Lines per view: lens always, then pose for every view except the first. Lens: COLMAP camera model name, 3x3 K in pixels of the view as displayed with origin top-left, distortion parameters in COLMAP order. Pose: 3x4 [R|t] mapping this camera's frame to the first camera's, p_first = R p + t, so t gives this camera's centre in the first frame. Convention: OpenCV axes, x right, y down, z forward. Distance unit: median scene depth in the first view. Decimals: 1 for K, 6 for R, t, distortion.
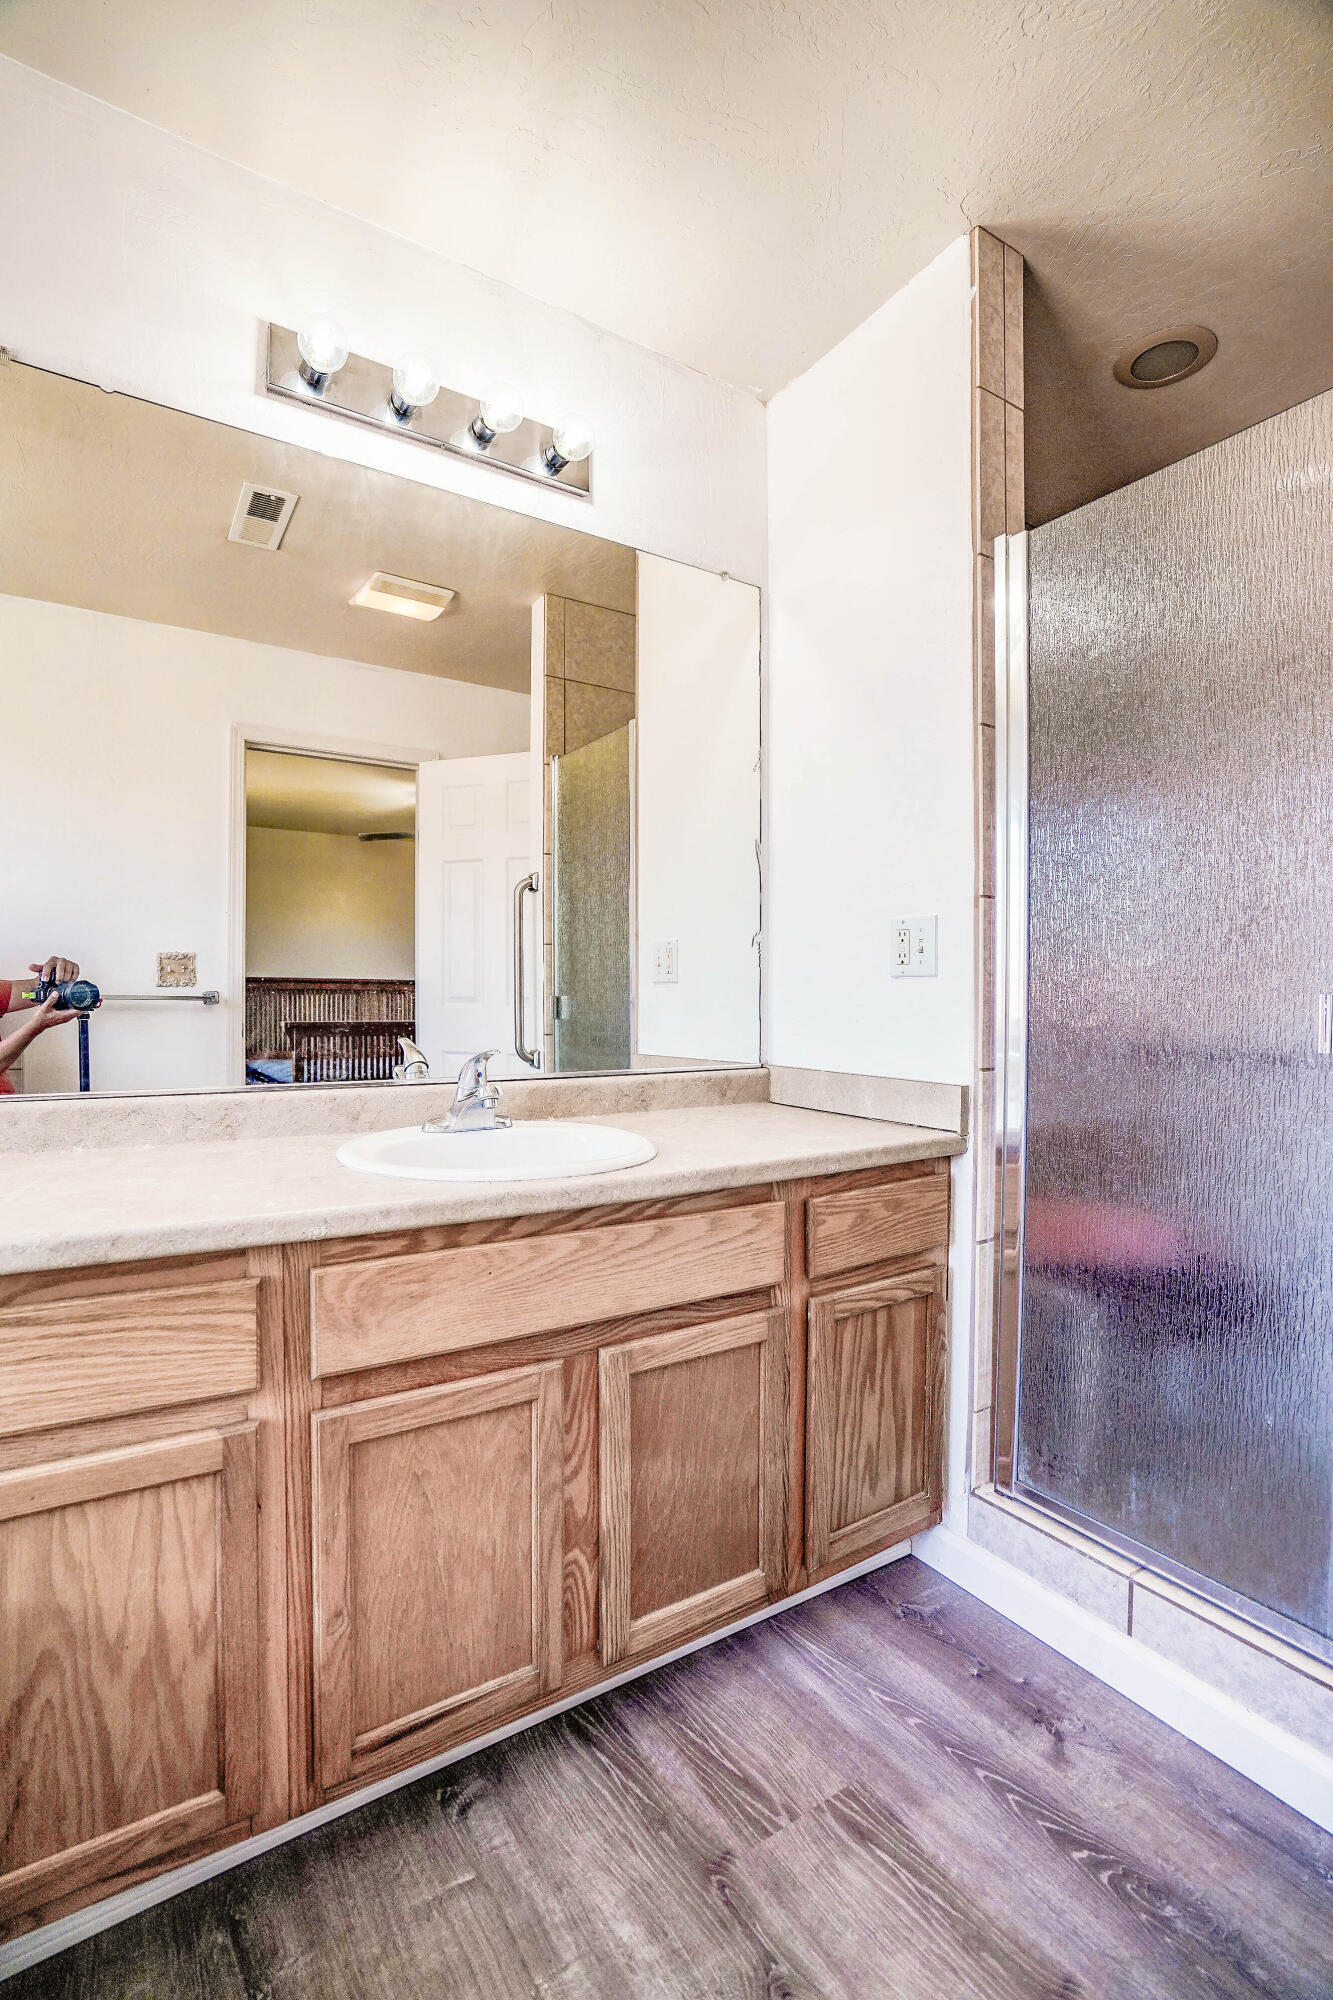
lens RADIAL K [[922.8, 0, 672.7], [0, 922.8, 1002.8], [0, 0, 1]] dist [-0.055080, 0.019141]
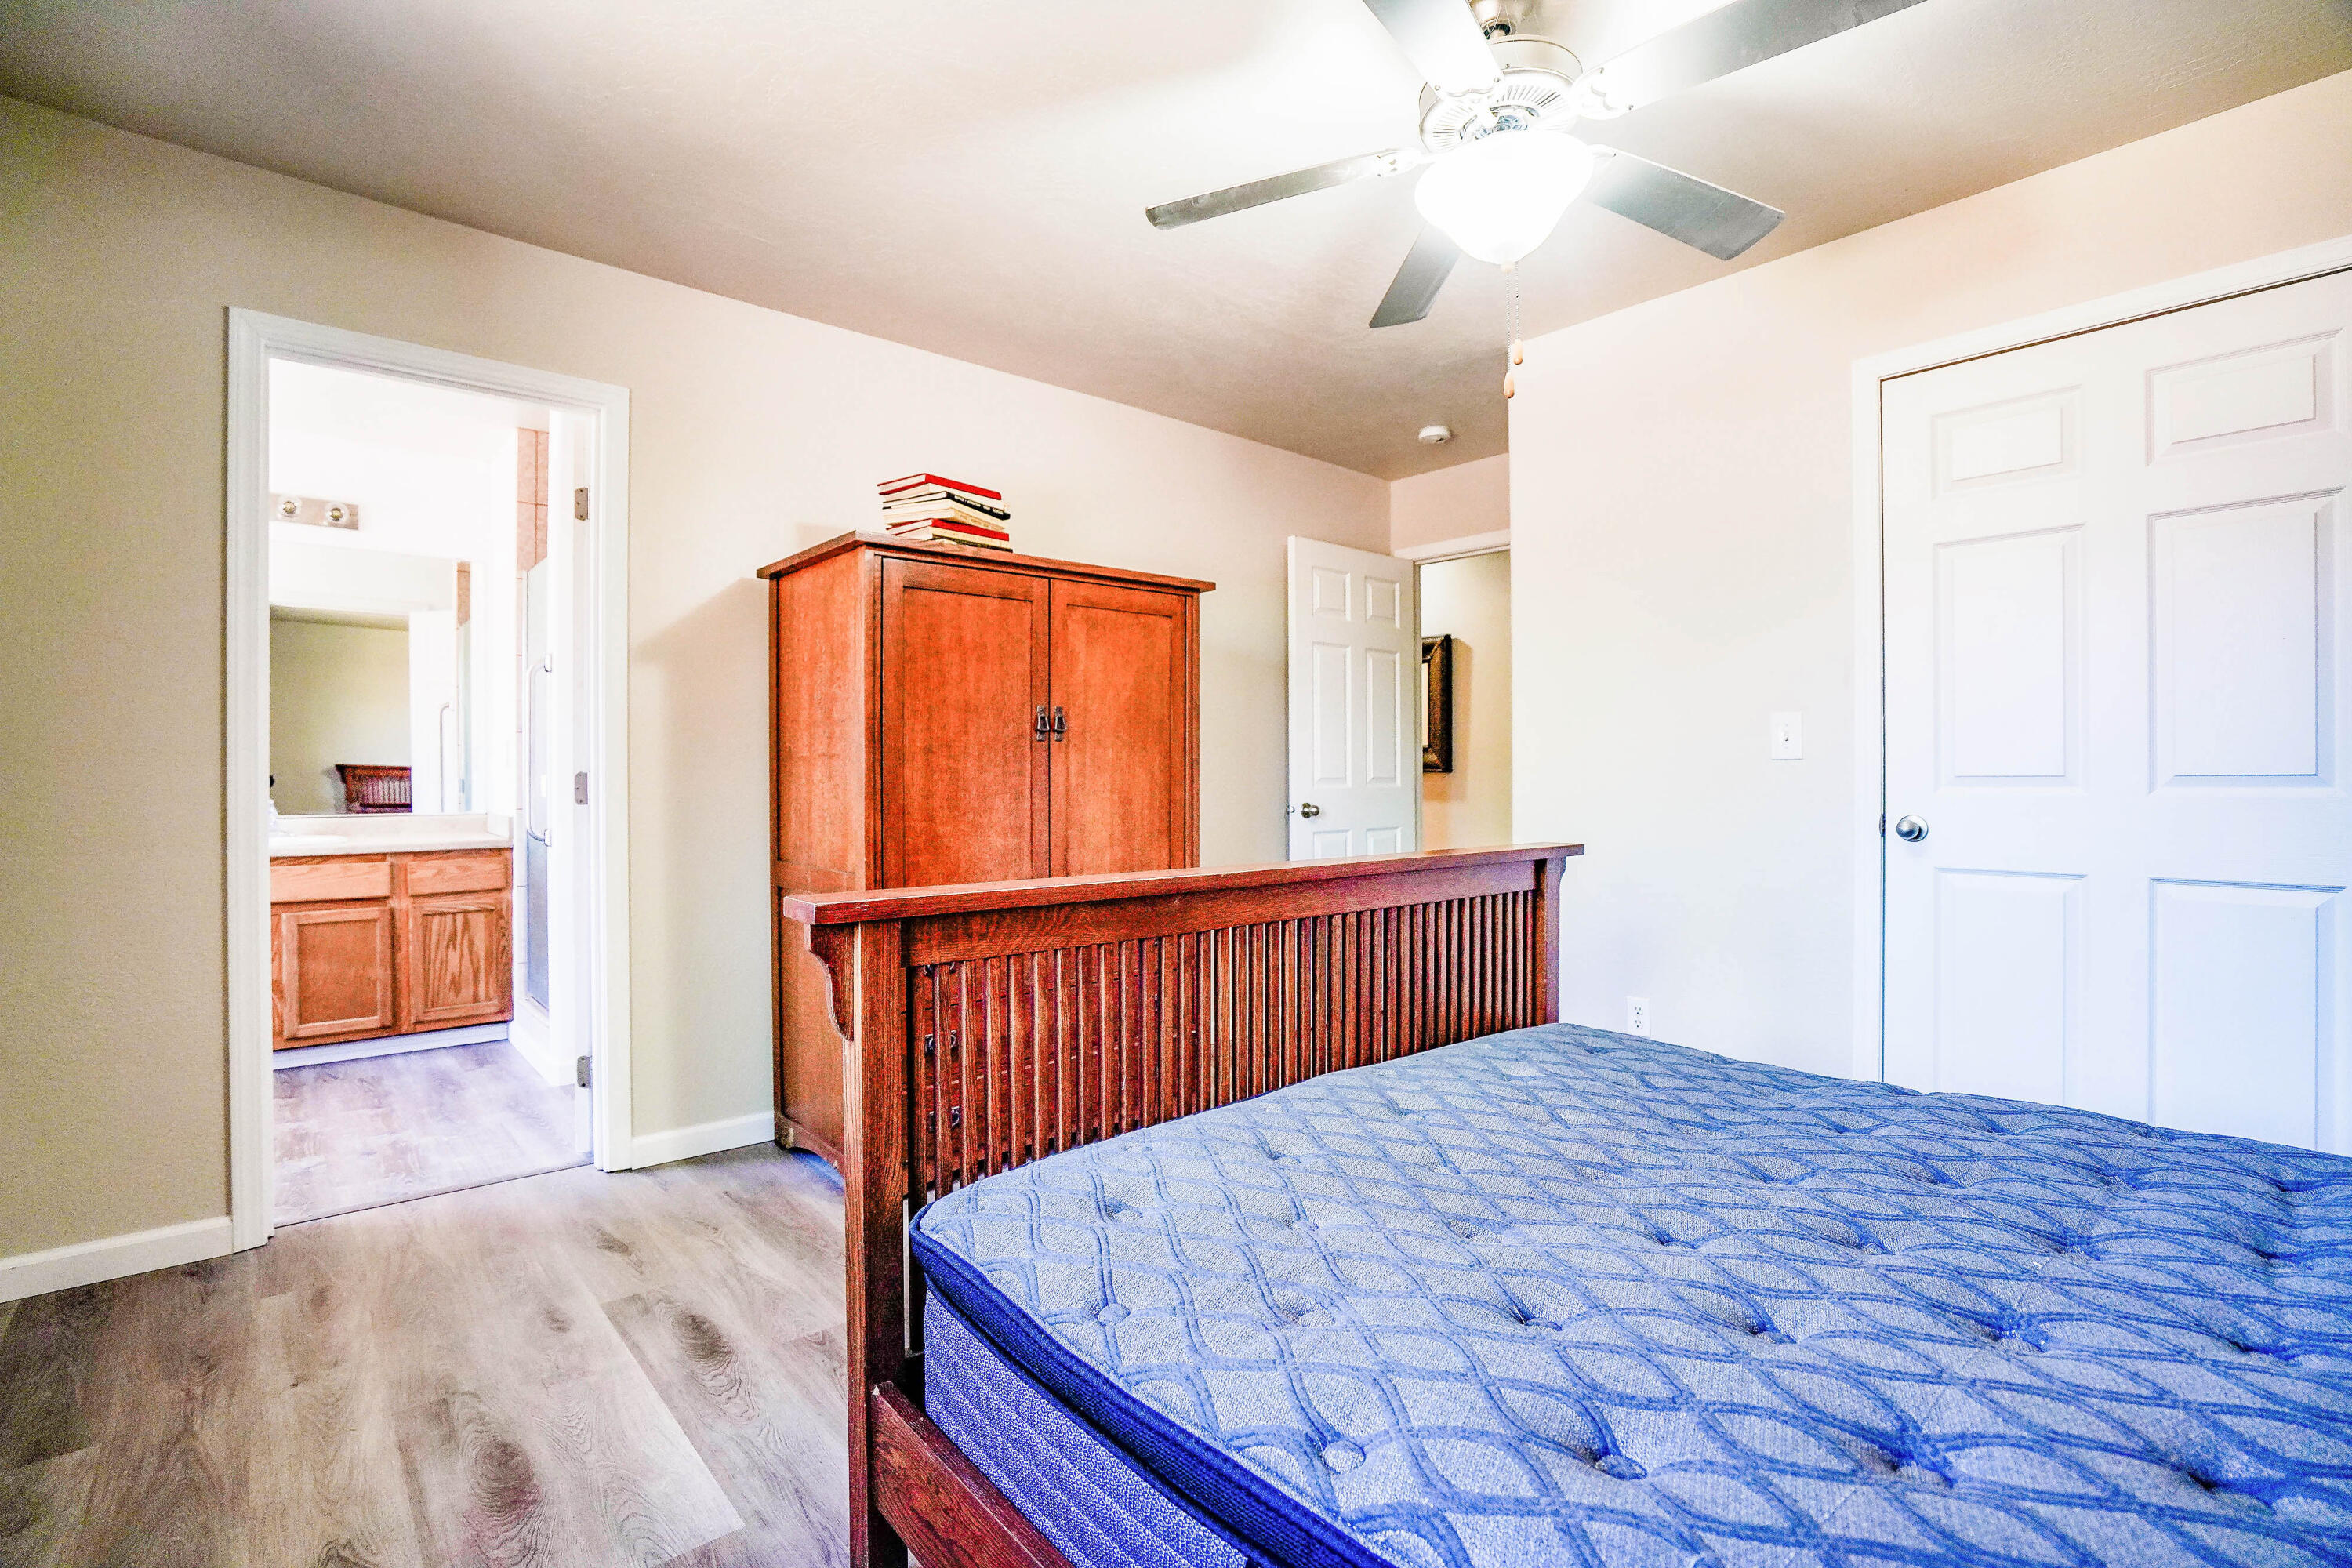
lens RADIAL K [[1085.3, 0, 1172.2], [0, 1085.3, 778.4], [0, 0, 1]] dist [-0.055080, 0.019141]
pose [[0.991450, -0.010289, 0.130079, 1.970939], [0.010382, 0.999946, -0.000035, 0.018841], [-0.130072, 0.001386, 0.991504, -2.214893]]
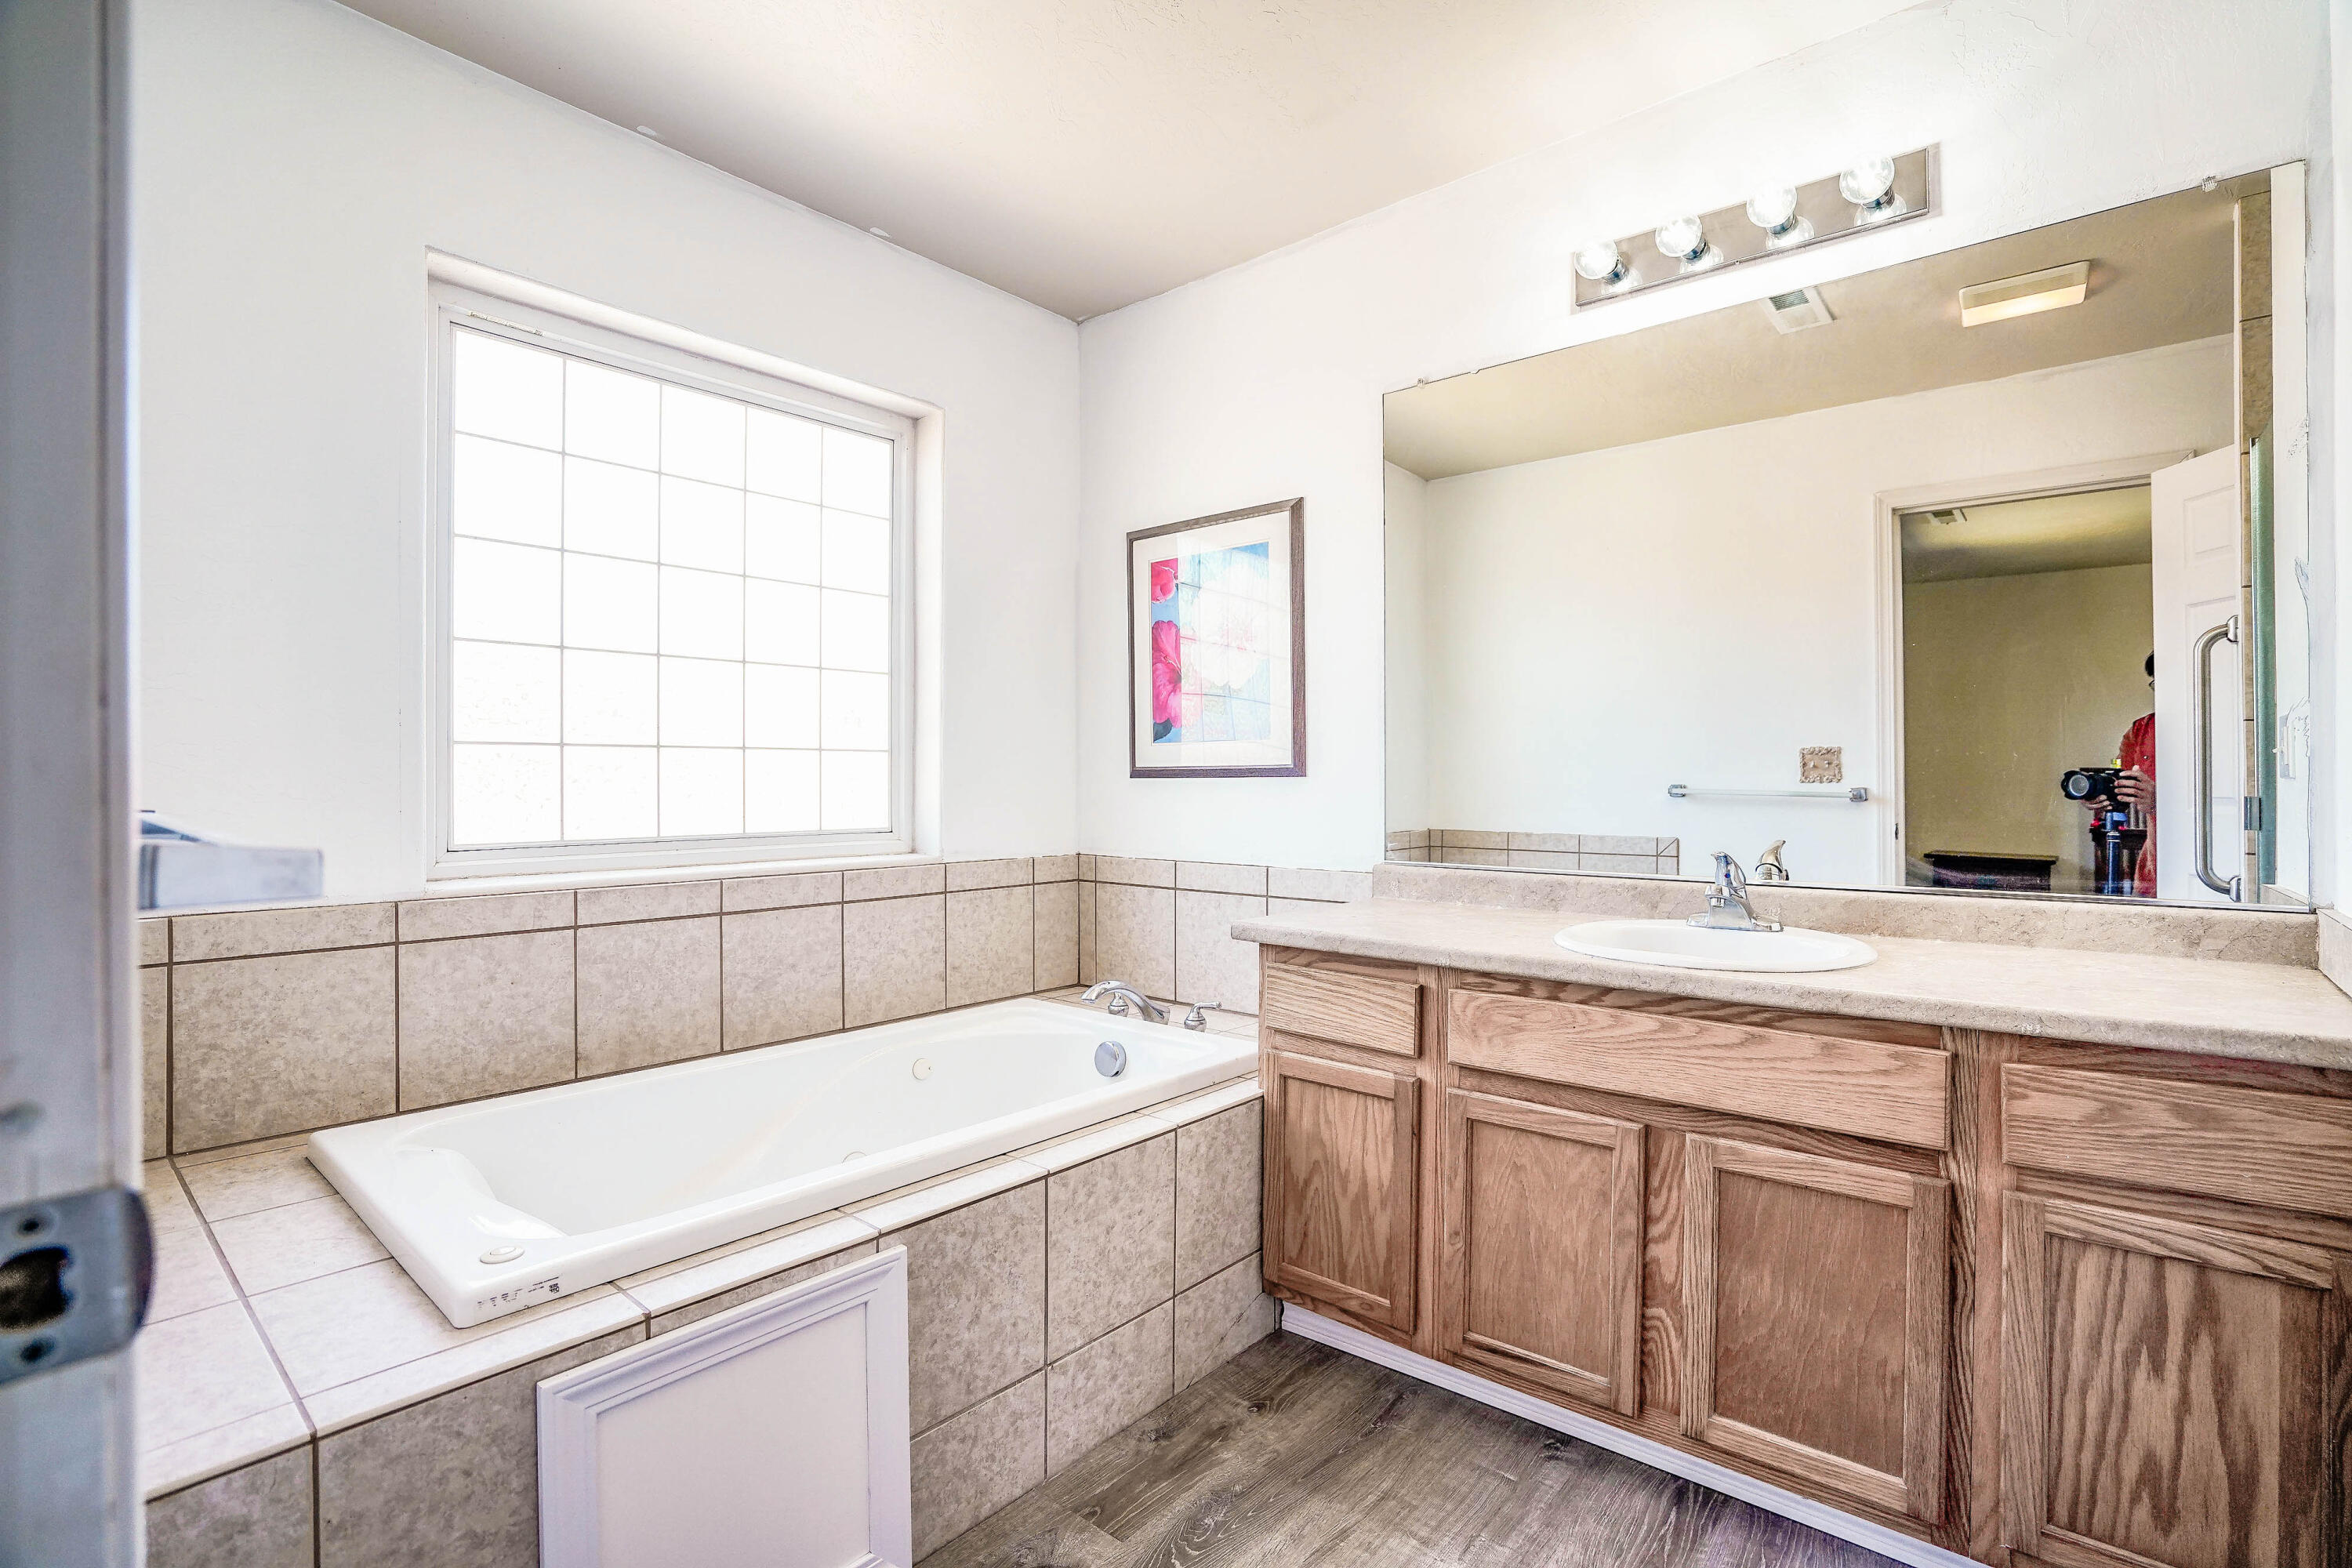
lens RADIAL K [[1085.3, 0, 1179.4], [0, 1085.3, 785.3], [0, 0, 1]] dist [-0.055080, 0.019141]
pose [[0.275129, -0.004310, -0.961398, 0.924204], [-0.003078, 0.999981, -0.005364, -0.017358], [0.961402, 0.004436, 0.275110, 0.083229]]
